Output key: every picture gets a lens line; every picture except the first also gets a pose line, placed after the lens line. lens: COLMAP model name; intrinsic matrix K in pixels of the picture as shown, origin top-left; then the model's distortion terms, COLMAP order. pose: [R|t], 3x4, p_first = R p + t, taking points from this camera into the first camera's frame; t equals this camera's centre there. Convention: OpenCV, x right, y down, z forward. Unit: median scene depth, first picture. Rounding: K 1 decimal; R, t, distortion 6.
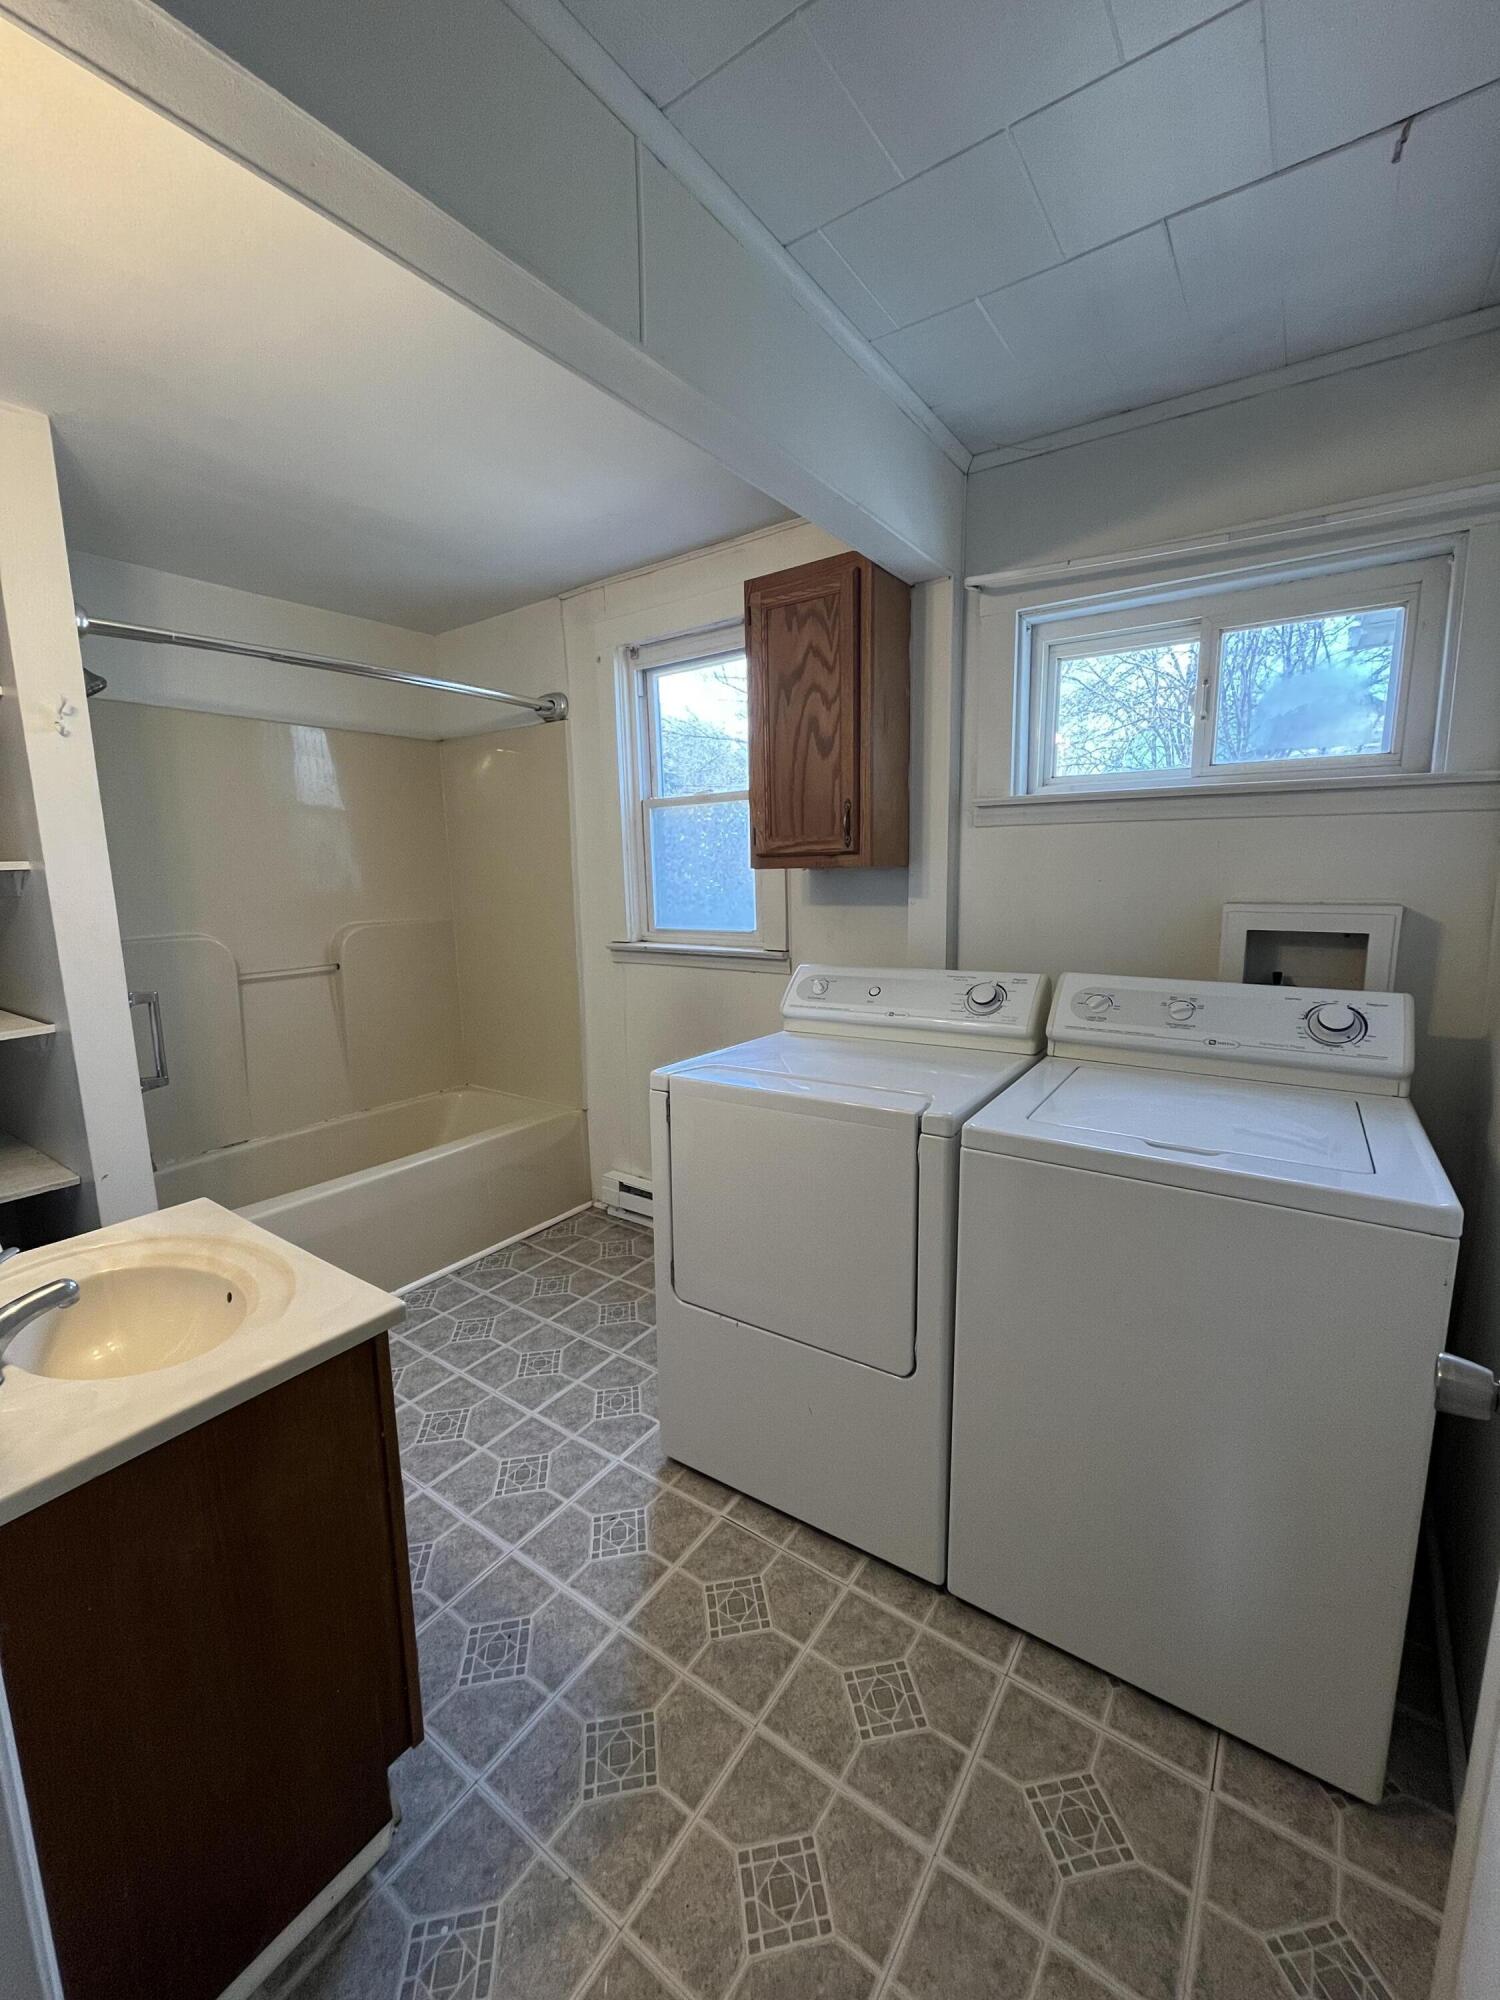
lens RADIAL K [[803.8, 0, 753.7], [0, 803.8, 995.6], [0, 0, 1]] dist [-0.003450, -0.000233]
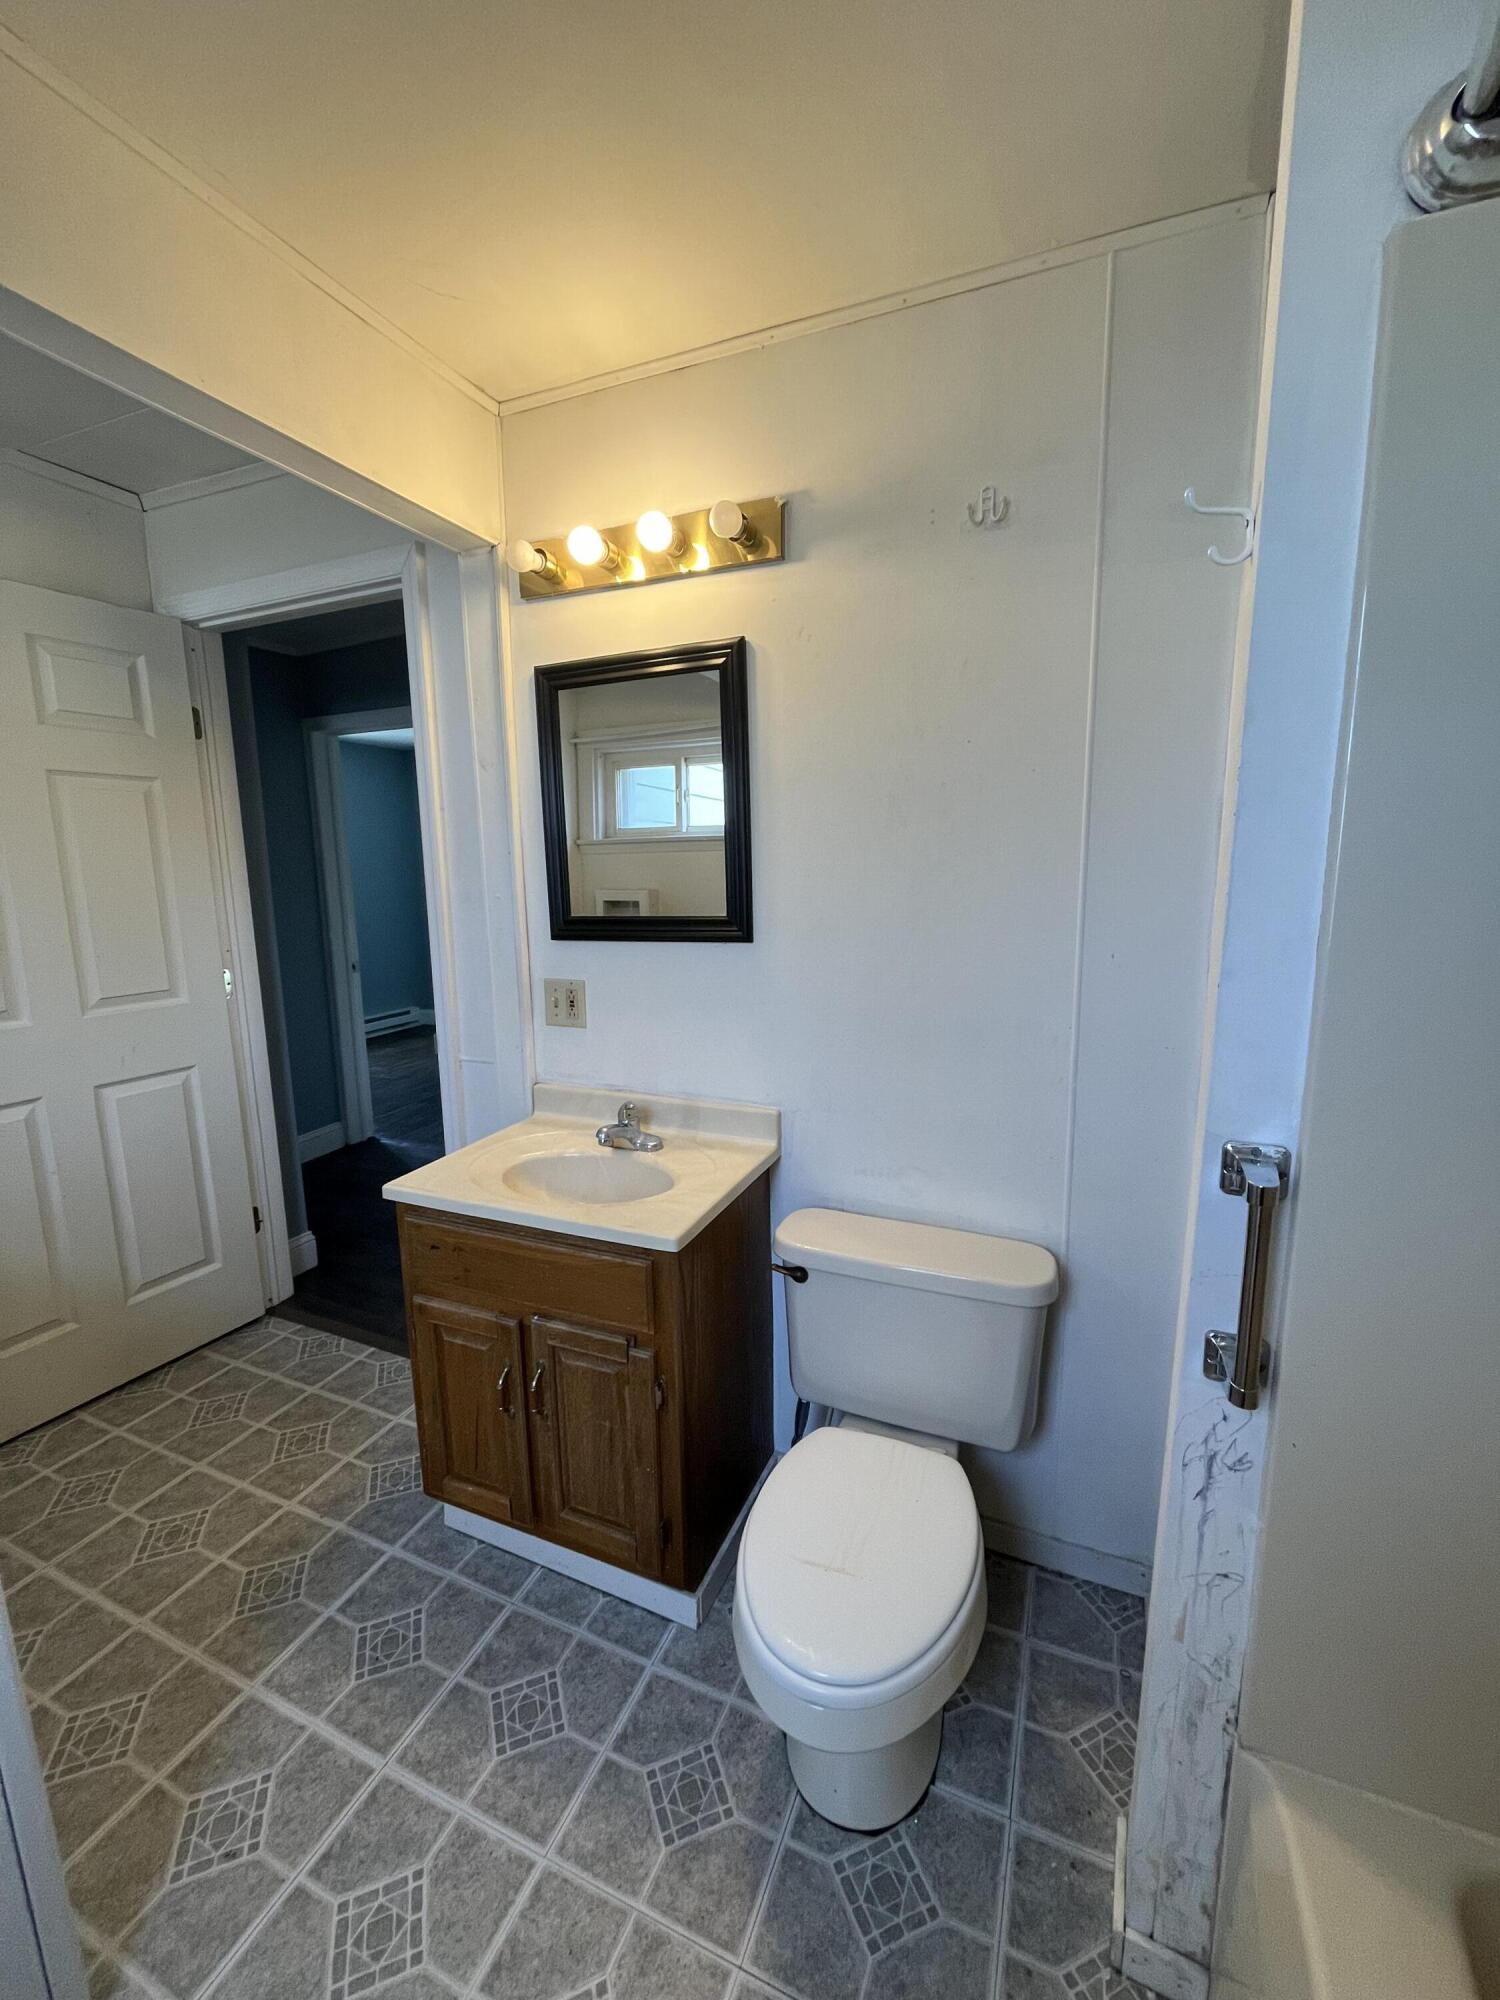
lens RADIAL K [[803.8, 0, 753.7], [0, 803.8, 995.6], [0, 0, 1]] dist [-0.003450, -0.000233]
pose [[-0.976408, 0.057333, -0.208183, -0.528253], [-0.010974, 0.949686, 0.313011, -0.249618], [0.215654, 0.307911, -0.926652, 1.555925]]
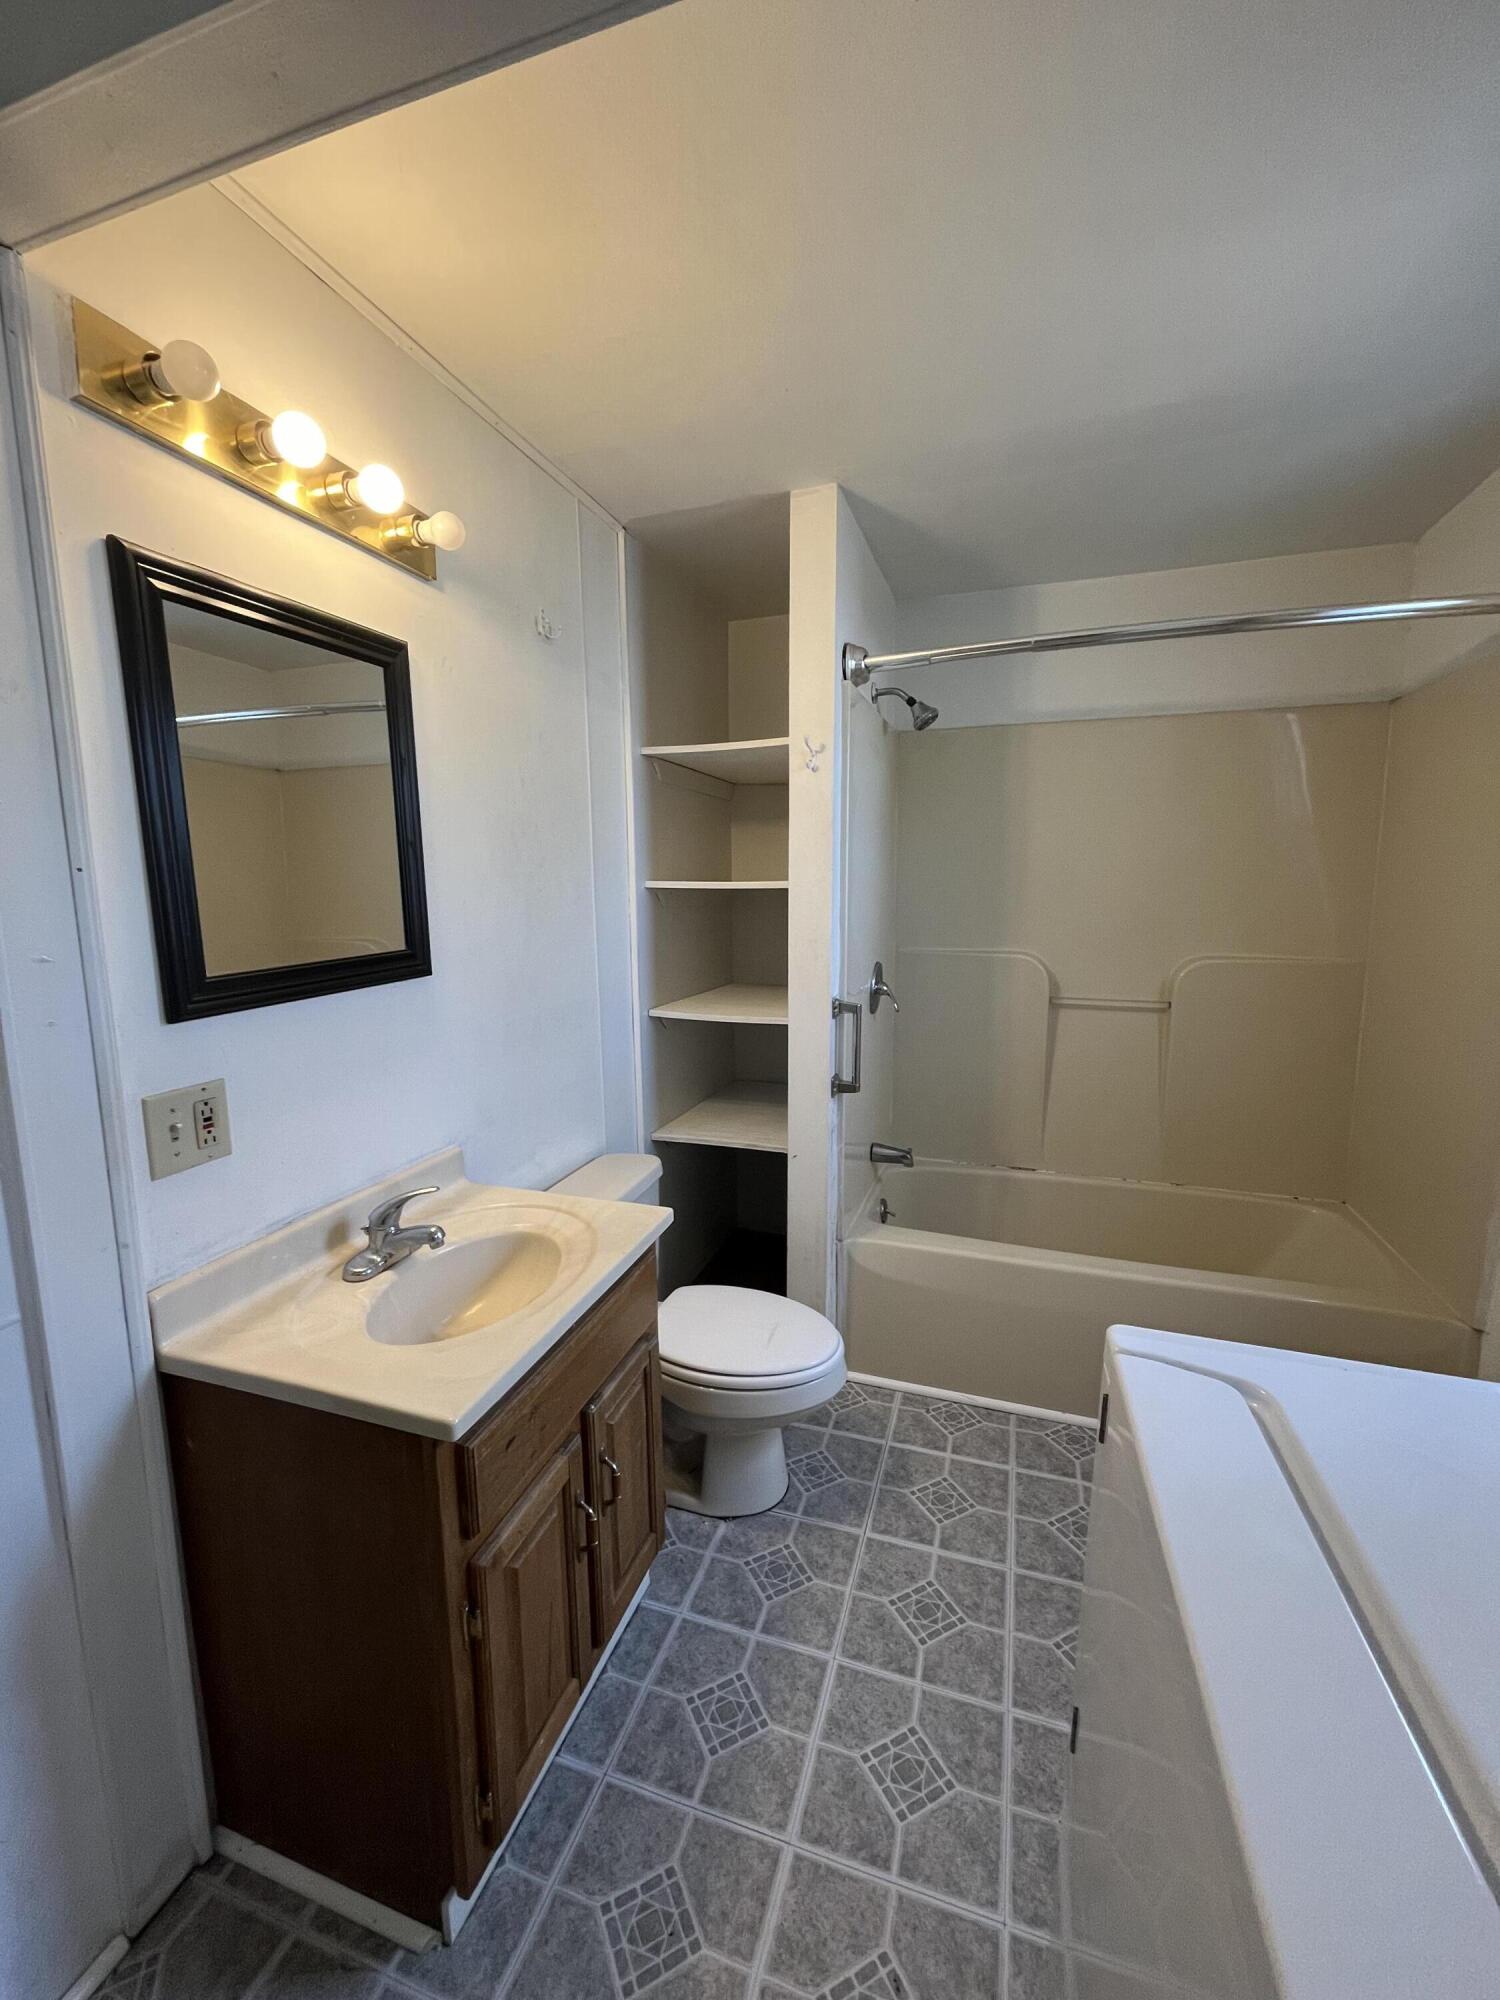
lens RADIAL K [[799.2, 0, 755.9], [0, 799.2, 998.8], [0, 0, 1]] dist [-0.003940, -0.000770]
pose [[0.292975, 0.149810, -0.944311, 0.250487], [-0.153944, 0.982154, 0.108052, -0.126840], [0.943646, 0.113714, 0.310809, 0.661625]]
